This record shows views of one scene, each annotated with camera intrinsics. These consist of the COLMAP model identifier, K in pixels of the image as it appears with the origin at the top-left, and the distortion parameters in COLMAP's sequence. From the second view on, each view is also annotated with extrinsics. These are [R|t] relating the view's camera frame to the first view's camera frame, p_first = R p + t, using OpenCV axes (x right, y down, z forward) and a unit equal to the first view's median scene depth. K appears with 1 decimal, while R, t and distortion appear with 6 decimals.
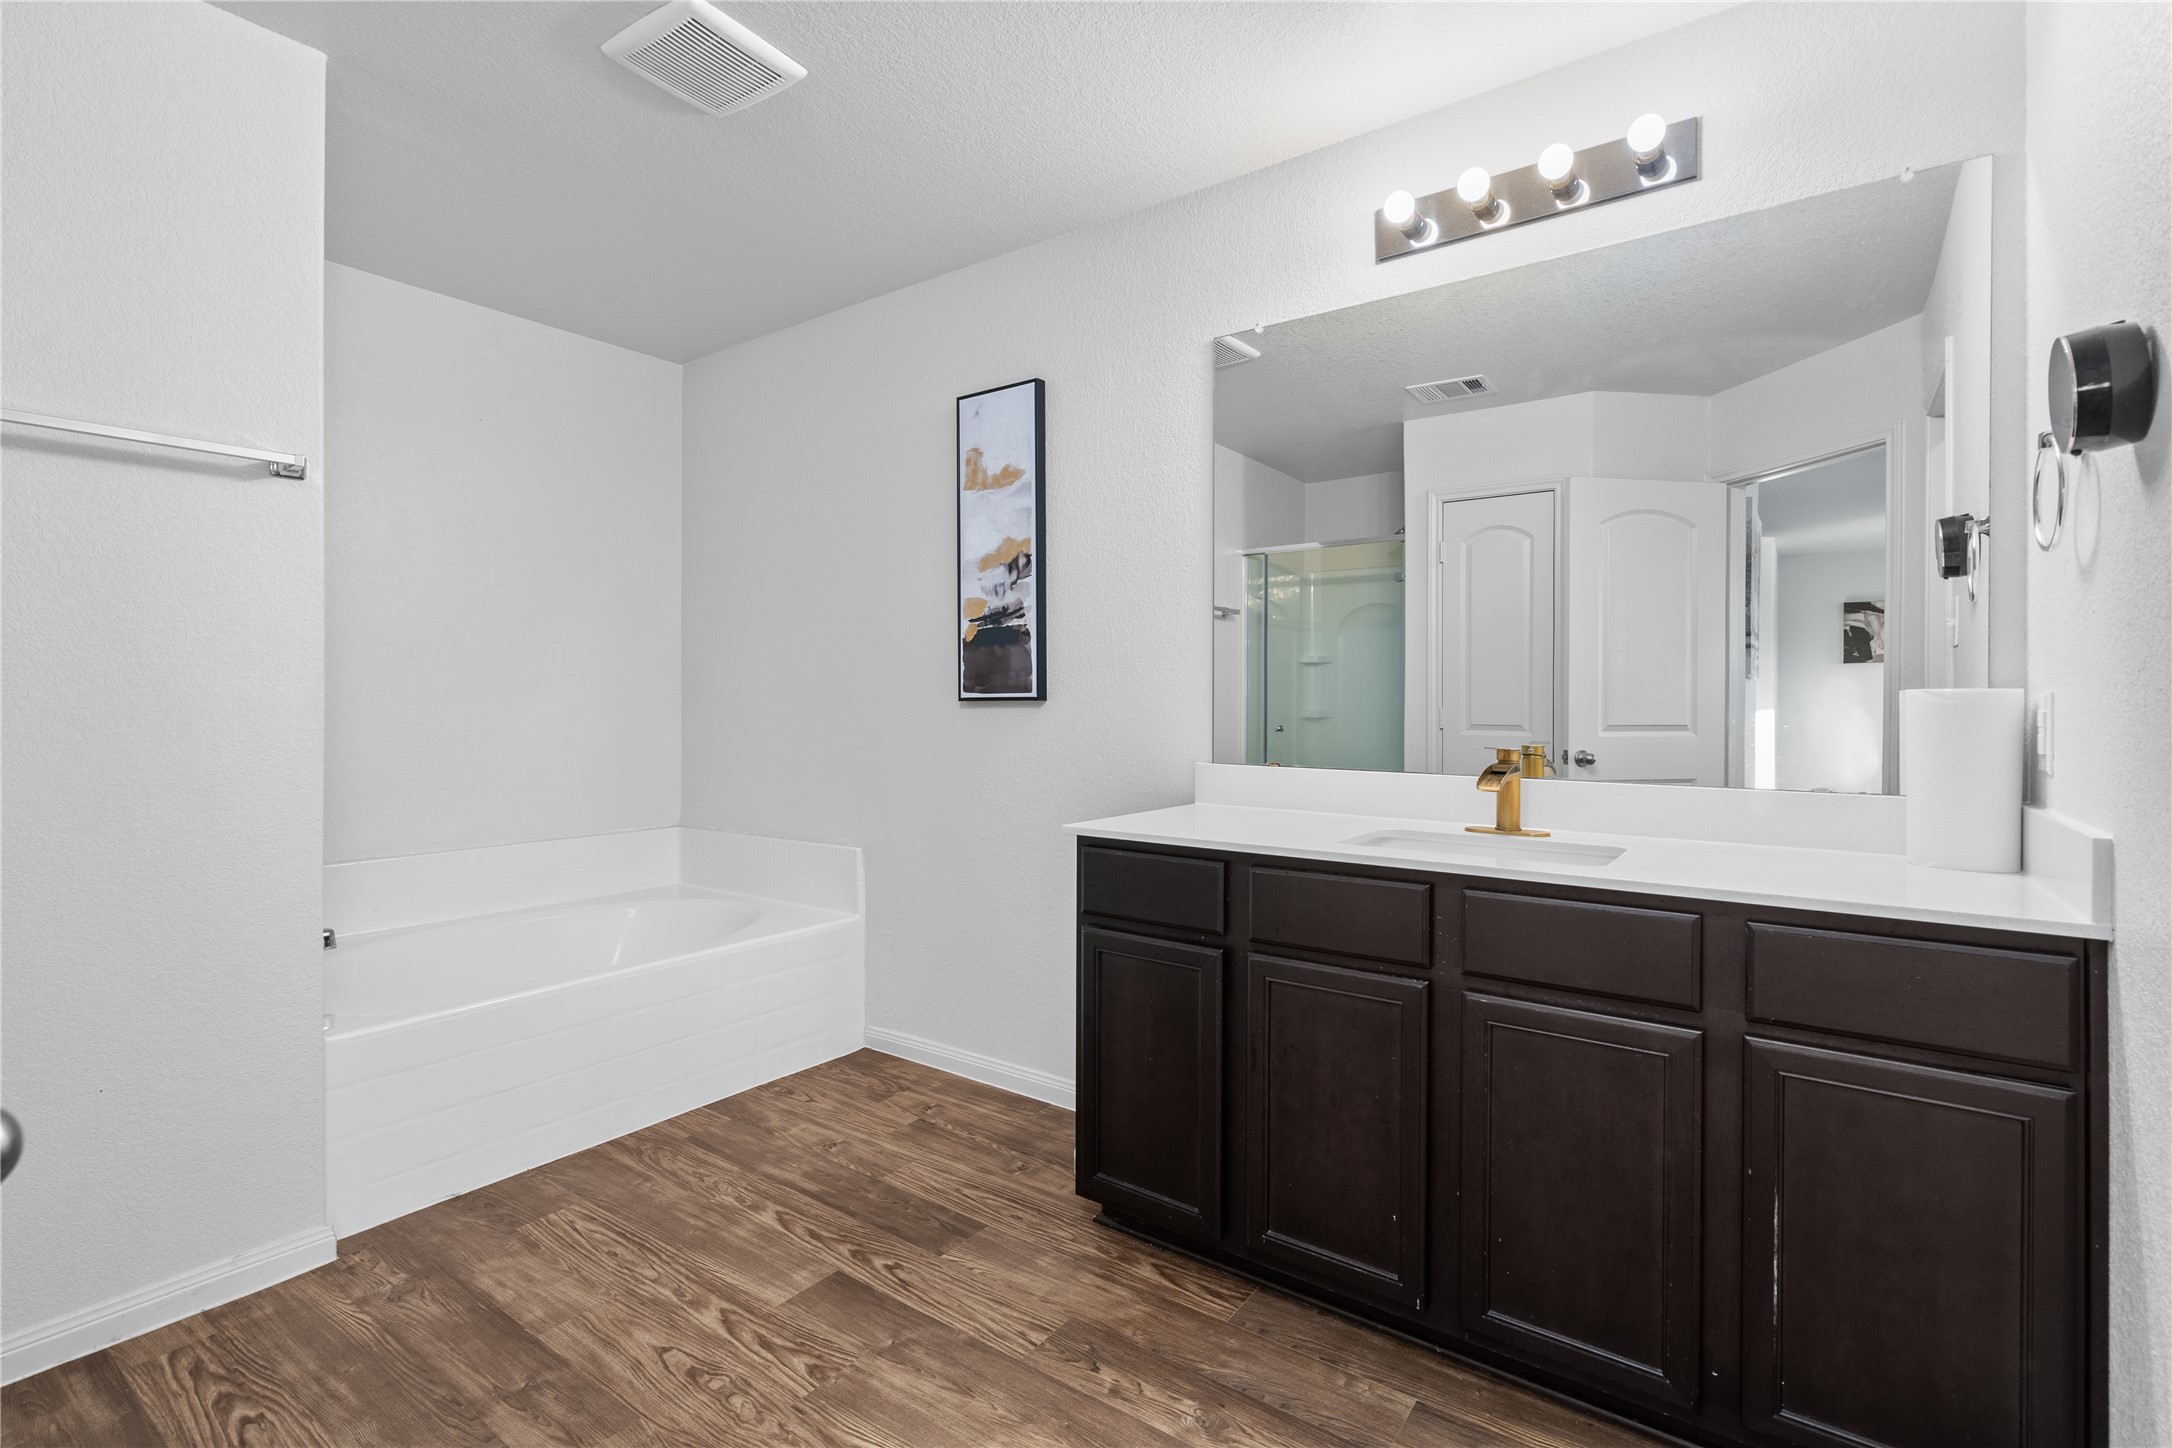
lens RADIAL K [[999.9, 0, 1085.7], [0, 999.9, 713.6], [0, 0, 1]] dist [-0.002173, 0.001660]
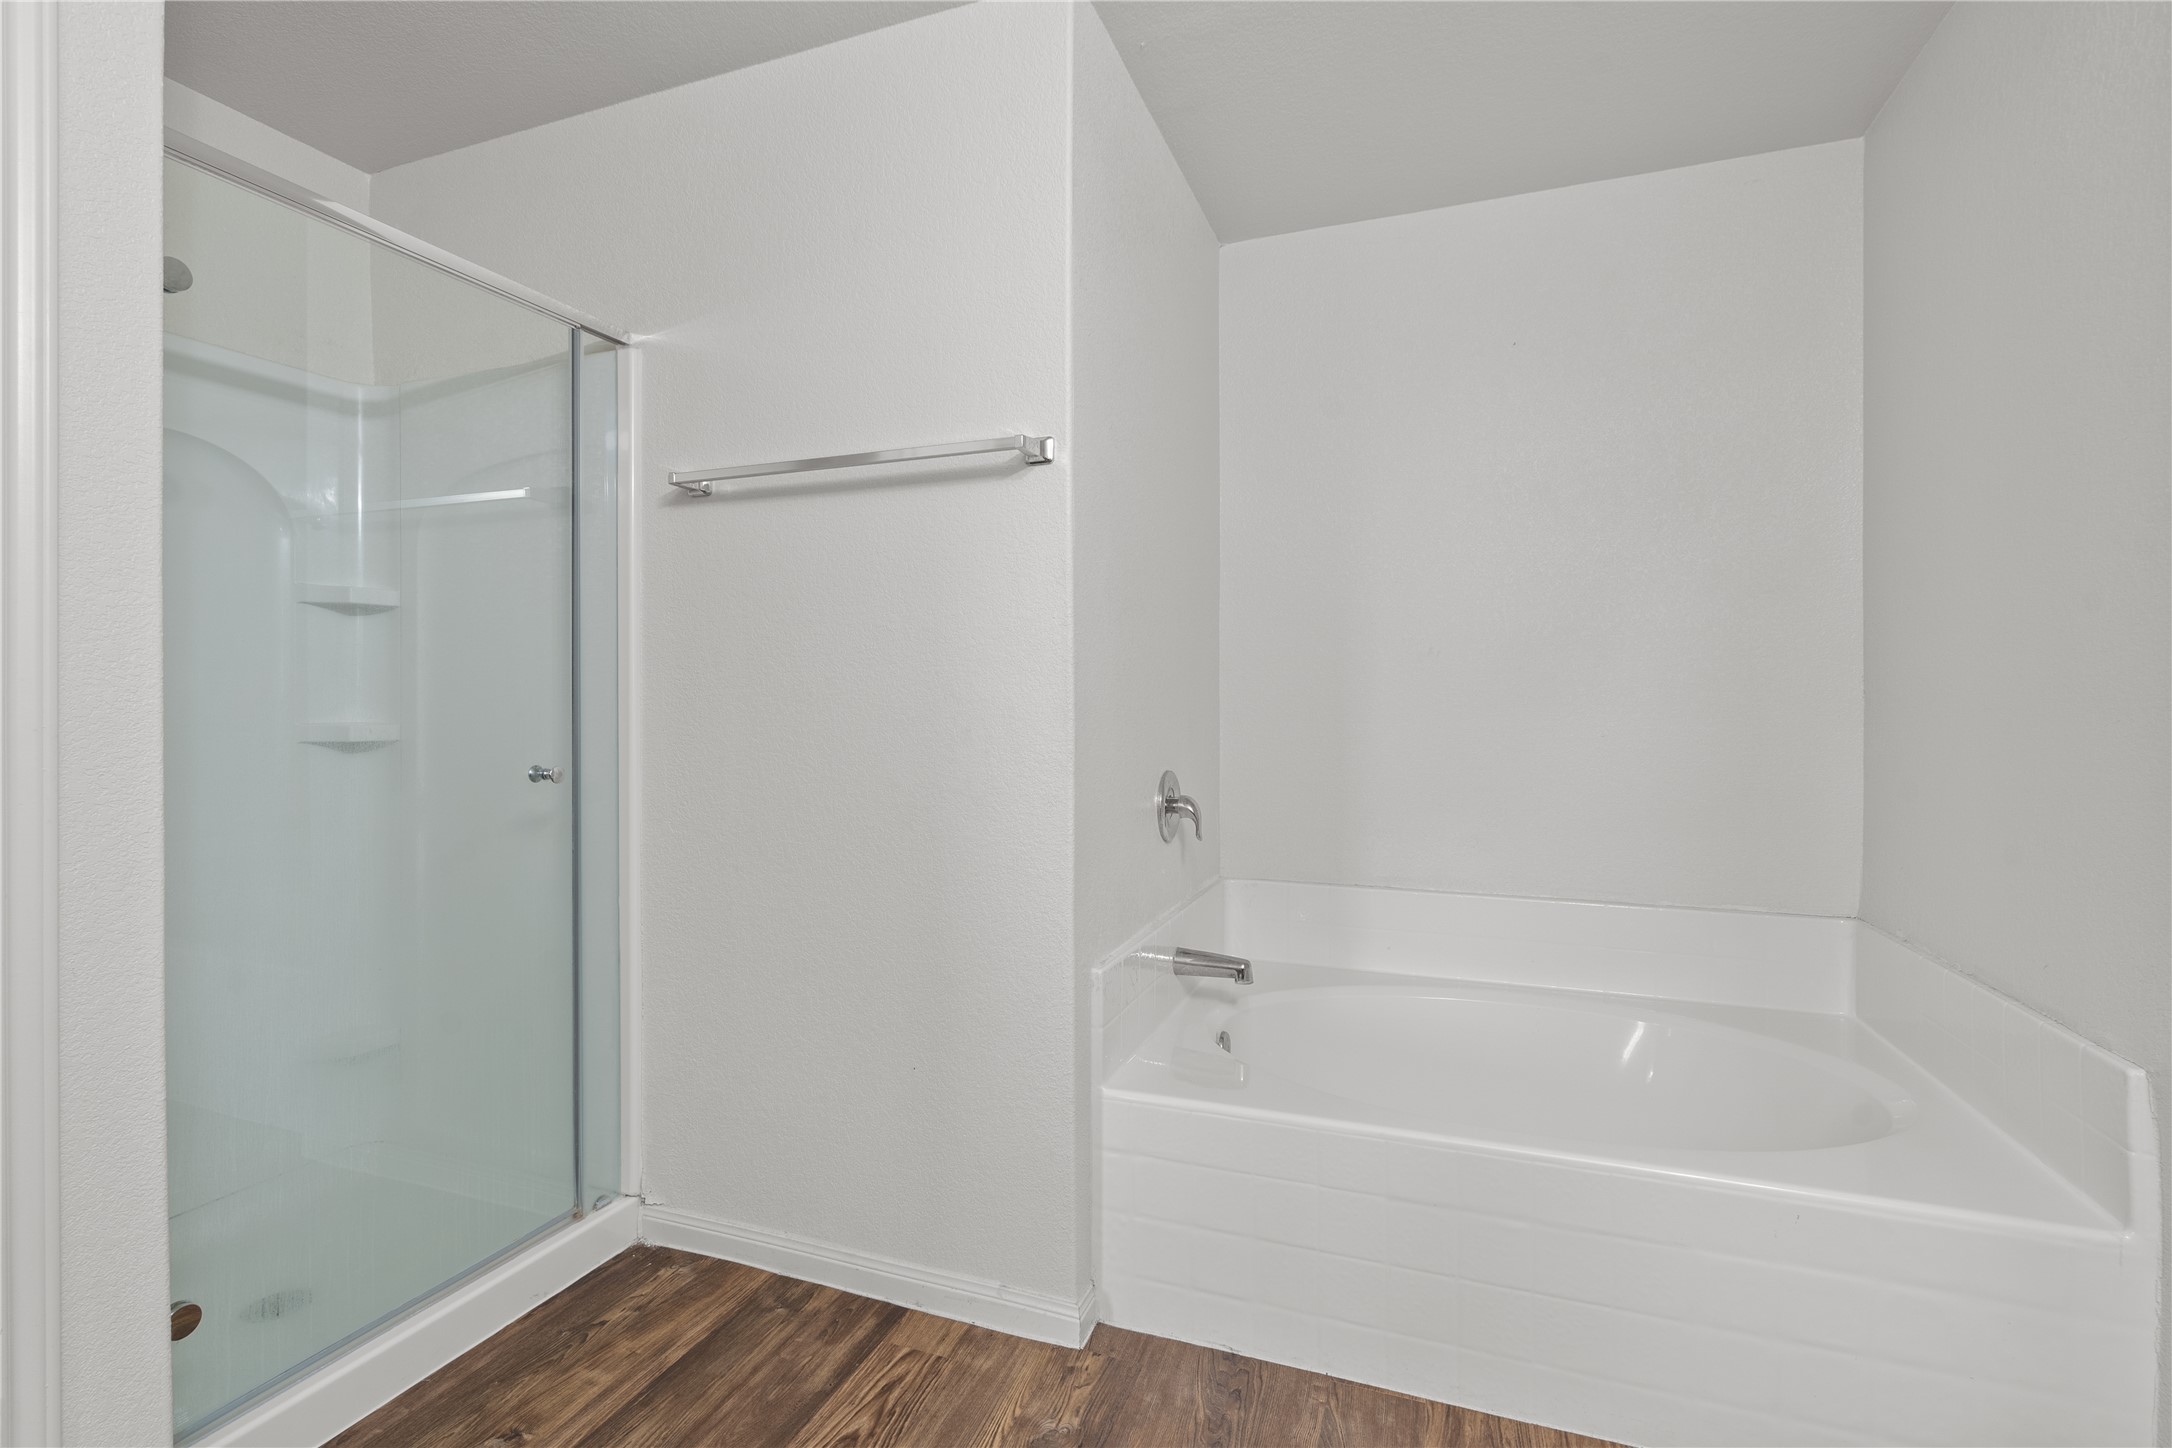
lens RADIAL K [[999.9, 0, 1081.4], [0, 999.9, 712.9], [0, 0, 1]] dist [-0.002173, 0.001660]
pose [[0.257110, 0.007549, -0.966353, 0.088624], [-0.012378, 0.999913, 0.004518, -0.011914], [0.966303, 0.010800, 0.257181, 0.771310]]
